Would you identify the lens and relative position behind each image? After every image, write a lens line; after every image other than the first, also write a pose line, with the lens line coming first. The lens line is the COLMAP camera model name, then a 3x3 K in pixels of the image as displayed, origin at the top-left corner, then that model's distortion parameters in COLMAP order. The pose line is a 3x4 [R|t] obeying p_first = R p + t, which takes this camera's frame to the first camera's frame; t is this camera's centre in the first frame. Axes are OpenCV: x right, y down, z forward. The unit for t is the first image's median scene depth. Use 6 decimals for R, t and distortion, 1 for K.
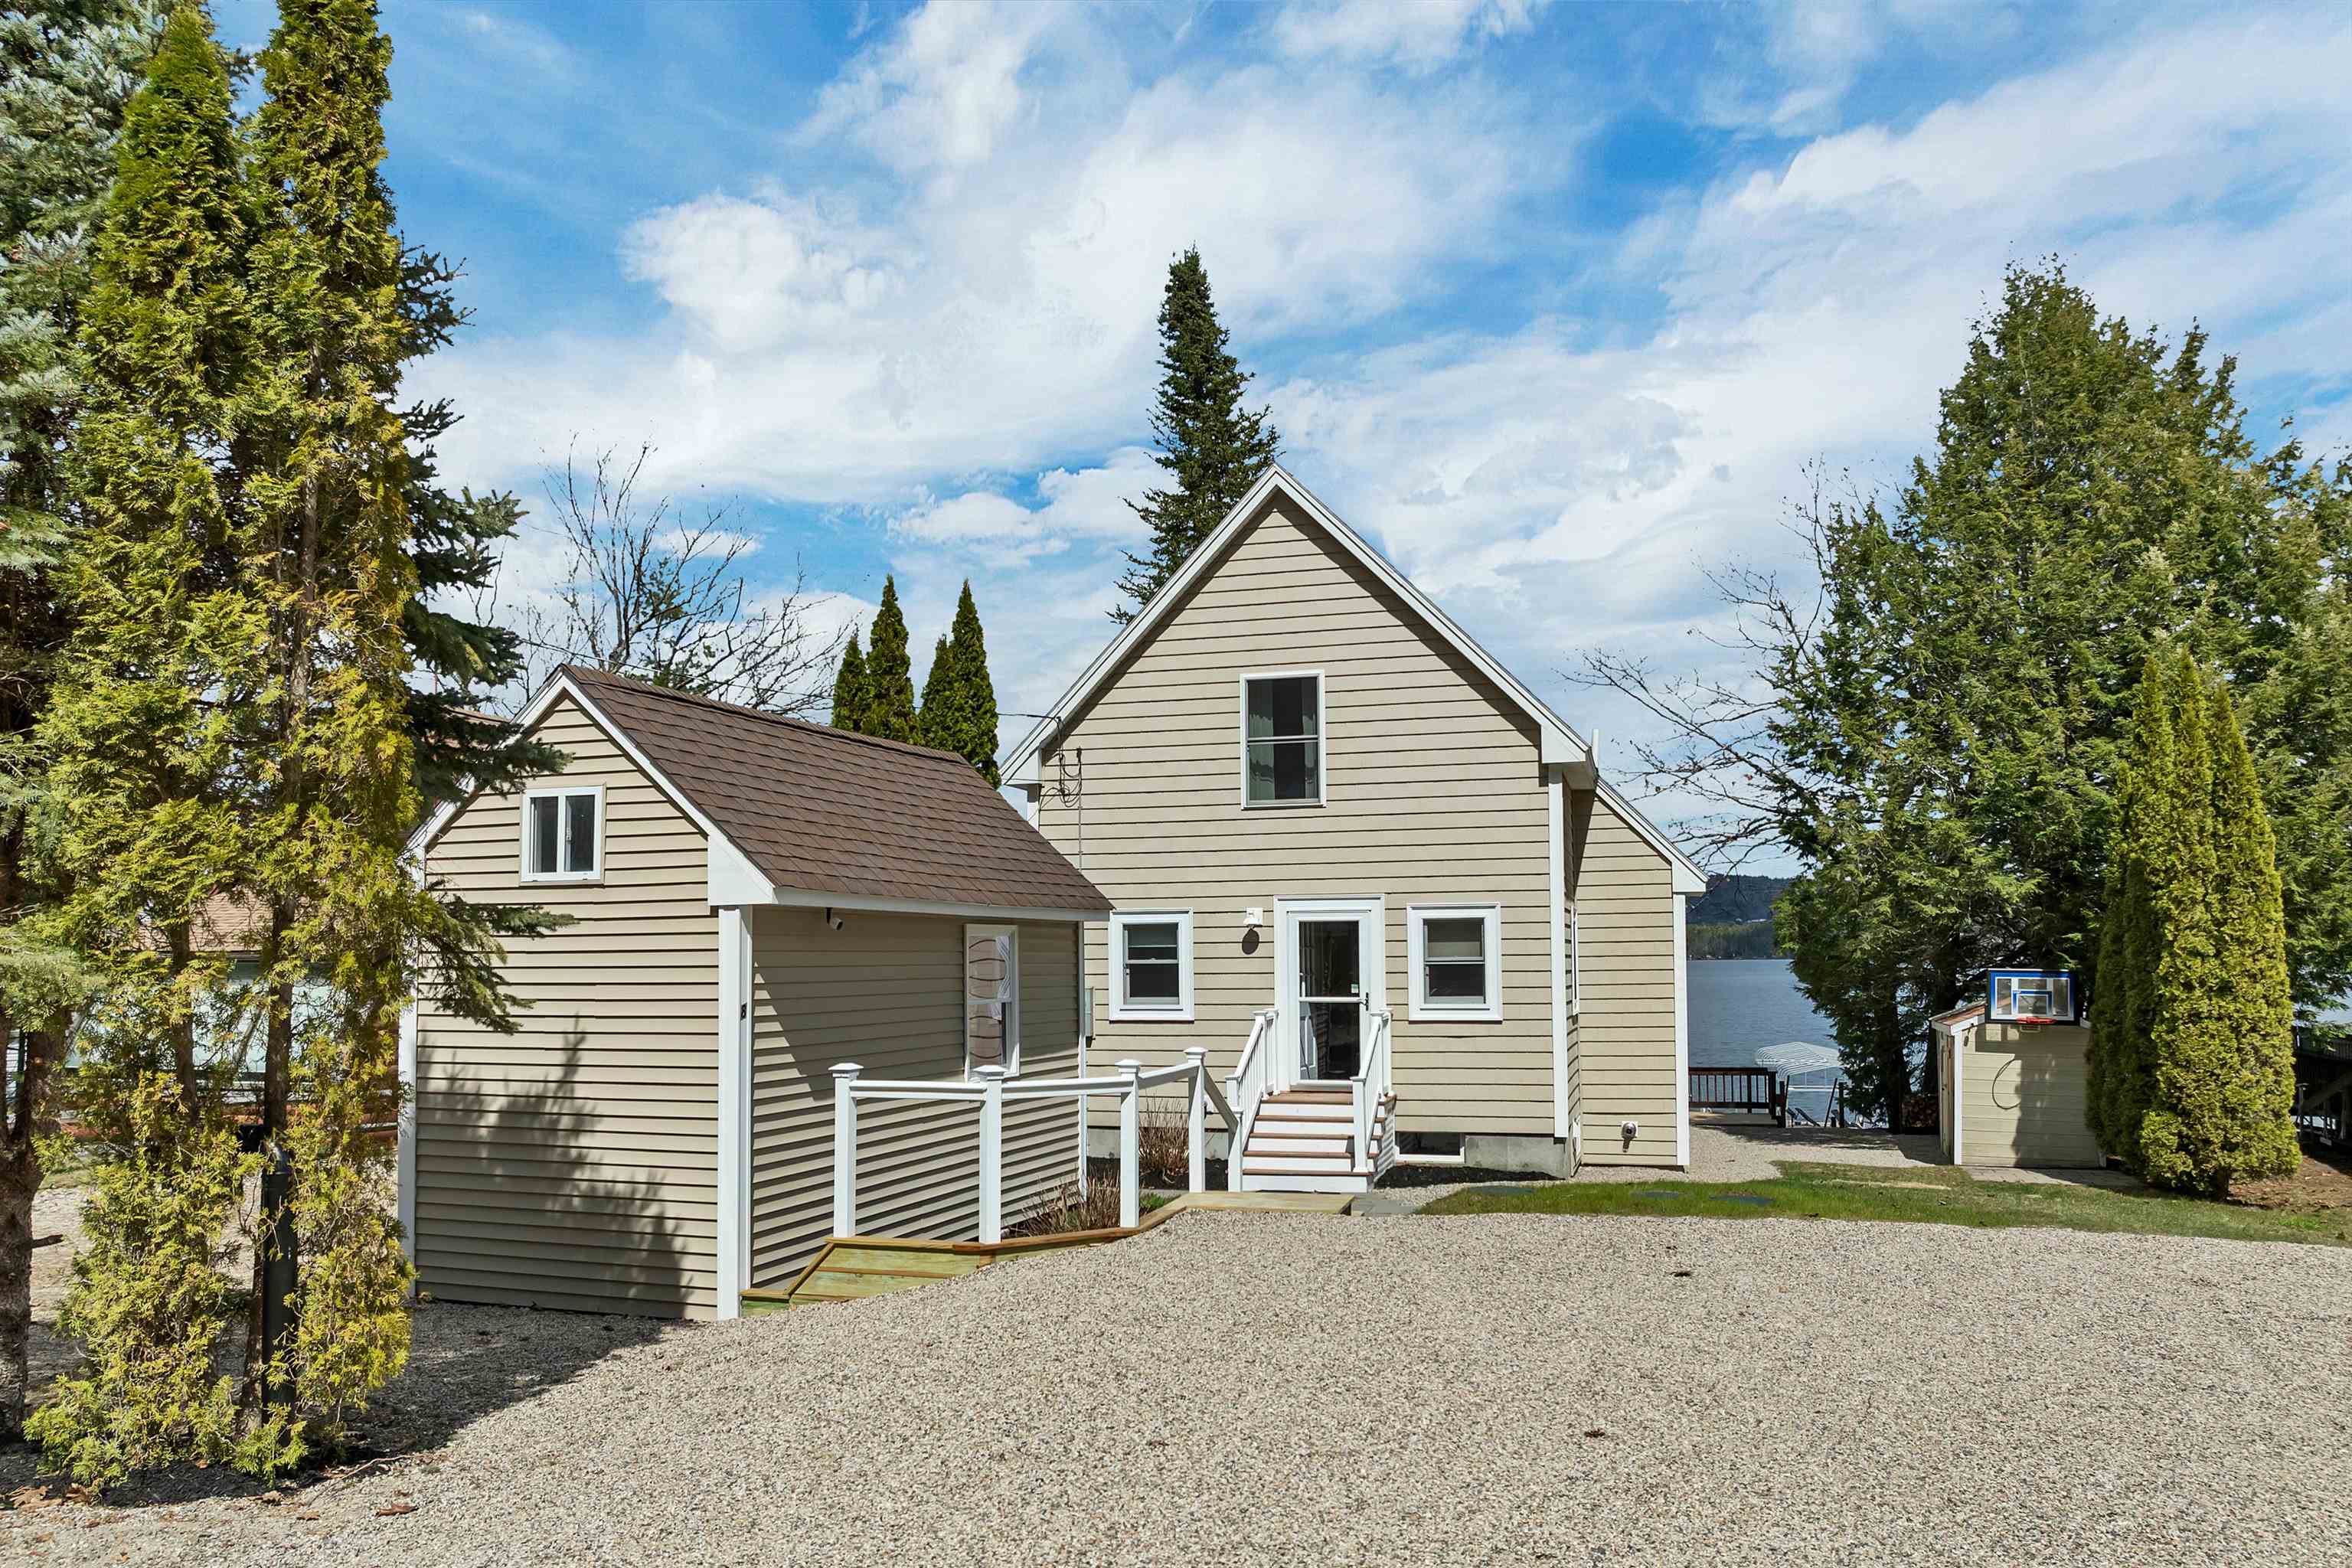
lens RADIAL K [[1651.4, 0, 1176.0], [0, 1651.4, 784.0], [0, 0, 1]] dist [-0.058074, 0.033771]
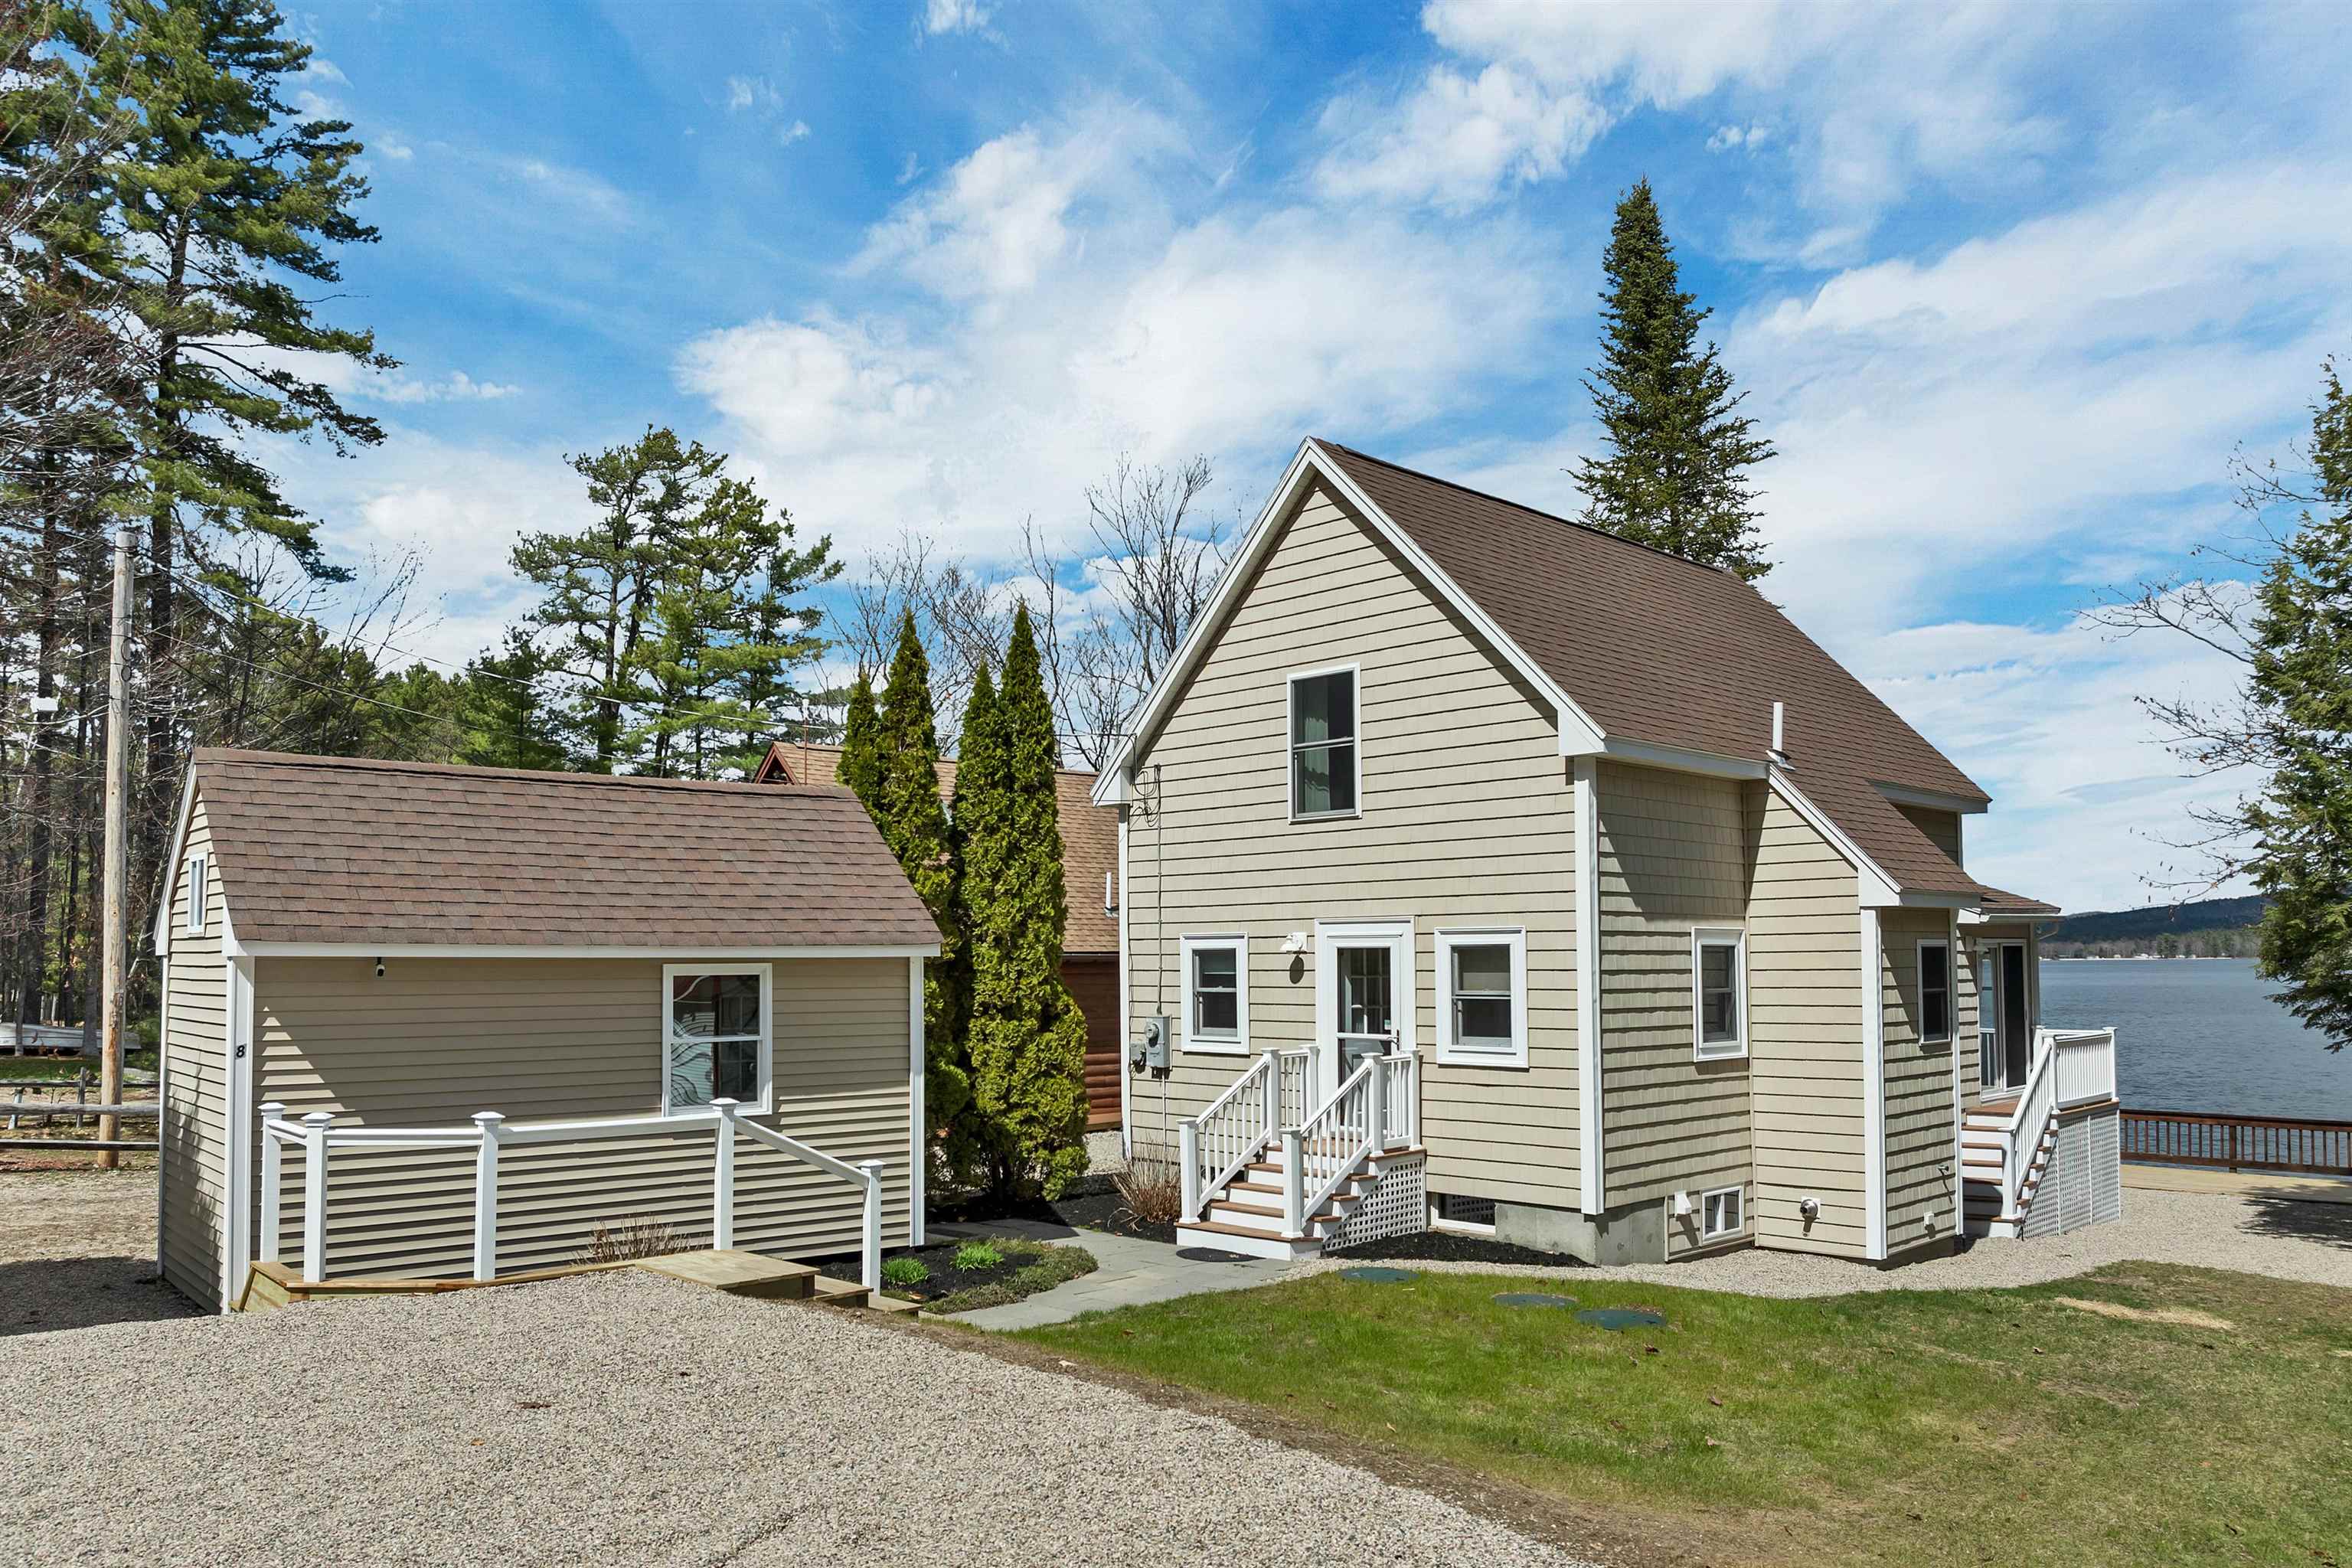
lens RADIAL K [[1651.4, 0, 1176.0], [0, 1651.4, 784.0], [0, 0, 1]] dist [-0.058074, 0.033771]
pose [[0.869389, -0.048819, -0.491710, 0.436576], [0.050266, 0.998683, -0.010278, -0.000218], [0.491565, -0.015781, 0.870698, 0.181584]]
